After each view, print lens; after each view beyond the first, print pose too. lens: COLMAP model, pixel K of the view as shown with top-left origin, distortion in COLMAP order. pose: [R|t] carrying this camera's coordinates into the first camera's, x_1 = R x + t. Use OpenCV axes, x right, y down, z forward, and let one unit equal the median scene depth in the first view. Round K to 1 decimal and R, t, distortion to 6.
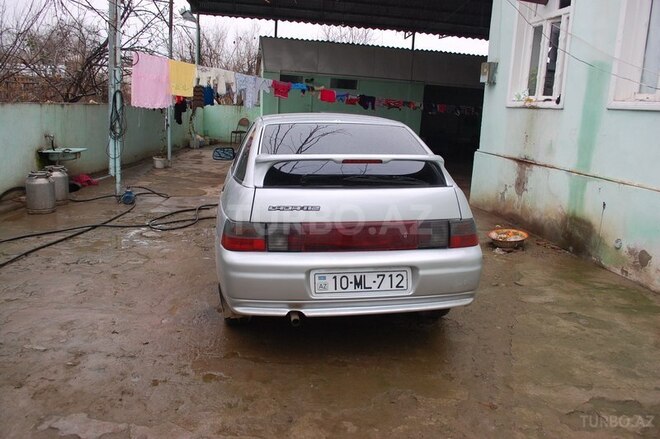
lens RADIAL K [[520.0, 0, 329.6], [0, 520.0, 219.4], [0, 0, 1]] dist [-0.061718, 0.000822]
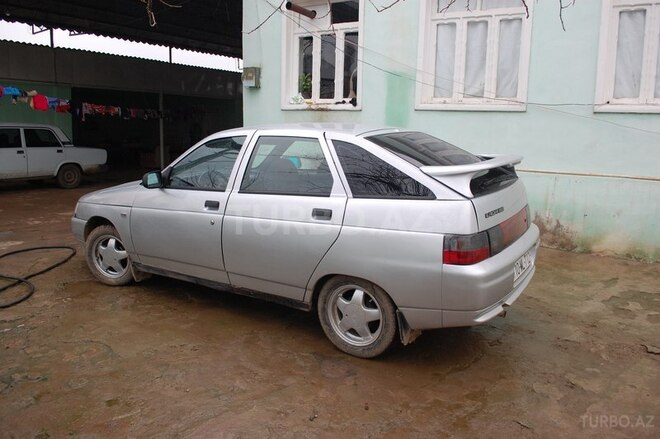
lens RADIAL K [[530.4, 0, 330.1], [0, 530.4, 218.5], [0, 0, 1]] dist [-0.074655, -0.003743]
pose [[0.659864, -0.169201, 0.732087, -0.411724], [0.172401, 0.982417, 0.071664, -0.054717], [-0.731340, 0.078923, 0.677431, 0.190301]]
